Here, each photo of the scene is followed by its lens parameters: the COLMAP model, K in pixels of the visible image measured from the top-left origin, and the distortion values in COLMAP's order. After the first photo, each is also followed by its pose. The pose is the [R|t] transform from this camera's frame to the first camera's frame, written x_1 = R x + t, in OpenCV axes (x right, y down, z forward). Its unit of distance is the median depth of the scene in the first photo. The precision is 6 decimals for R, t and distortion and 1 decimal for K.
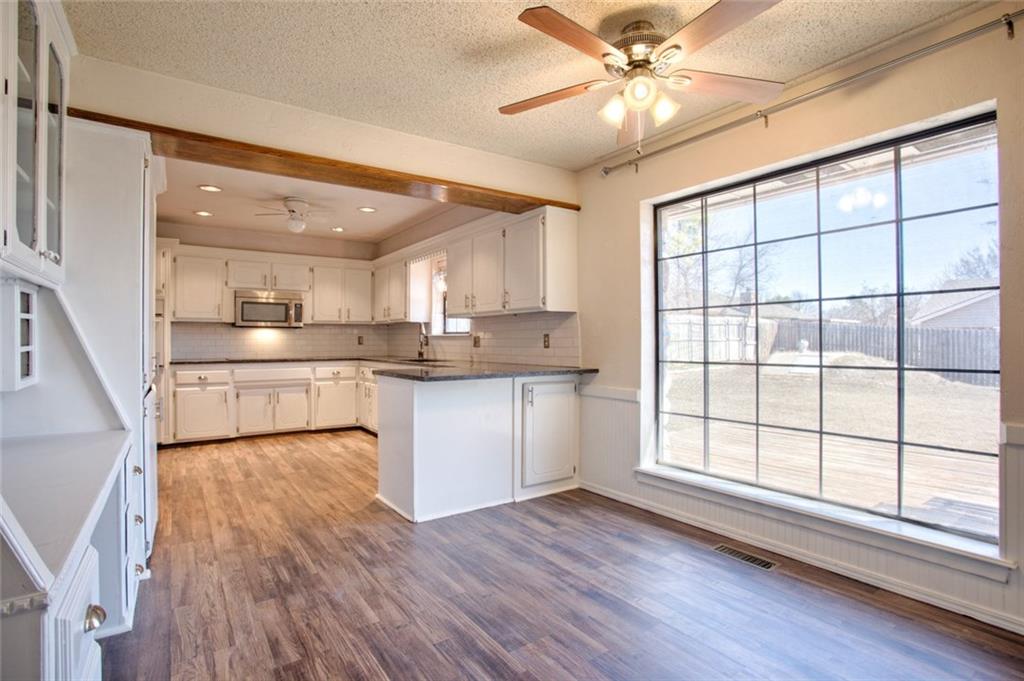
lens RADIAL K [[495.1, 0, 508.7], [0, 495.1, 339.8], [0, 0, 1]] dist [-0.061833, 0.021544]
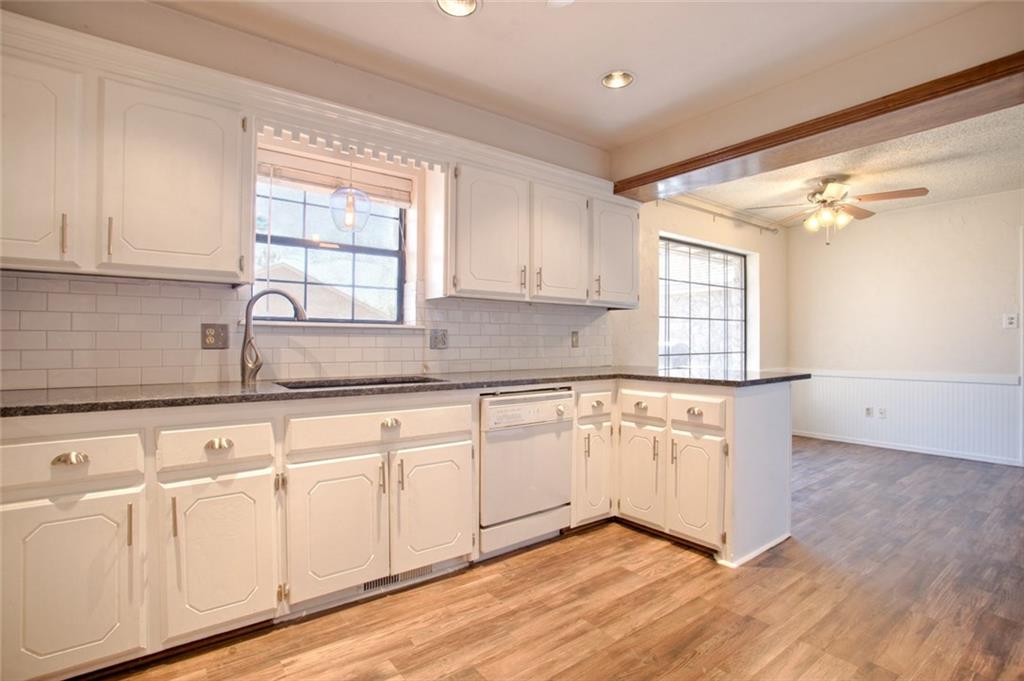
lens RADIAL K [[495.1, 0, 508.7], [0, 495.1, 339.8], [0, 0, 1]] dist [-0.061833, 0.021544]
pose [[-0.033916, 0.005255, 0.999411, -1.077382], [-0.004275, 0.999976, -0.005403, 0.012214], [-0.999416, -0.004455, -0.033893, 1.550854]]
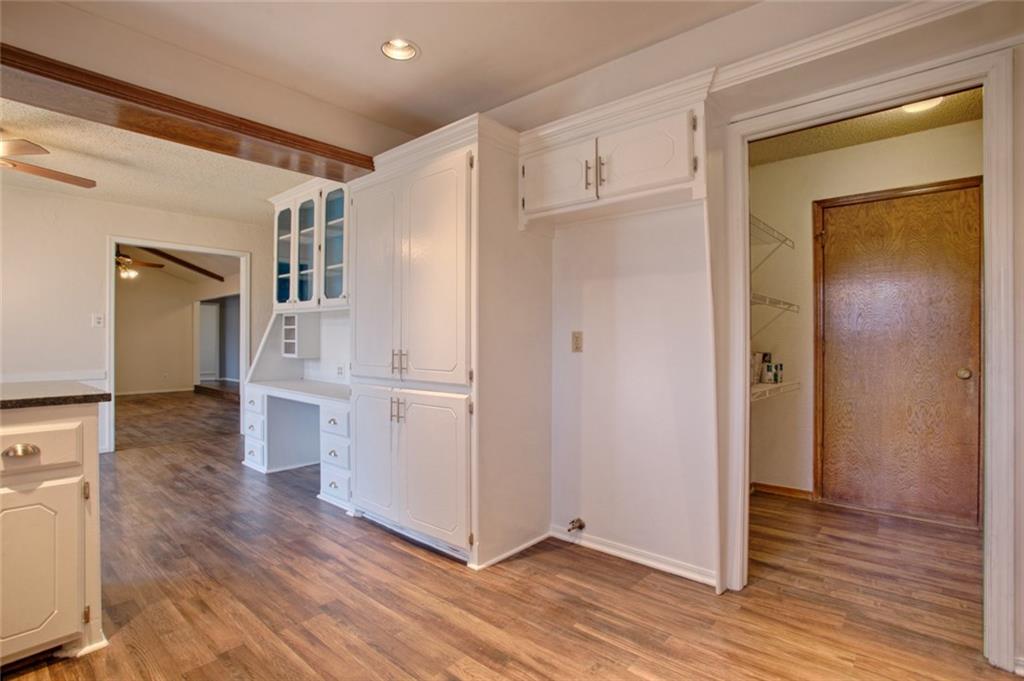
lens RADIAL K [[502.8, 0, 494.2], [0, 502.8, 343.9], [0, 0, 1]] dist [-0.036754, 0.021730]
pose [[-0.976489, 0.001163, -0.215564, -0.637675], [0.000264, 0.999991, 0.004196, 0.010579], [0.215567, 0.004040, -0.976481, 1.837065]]
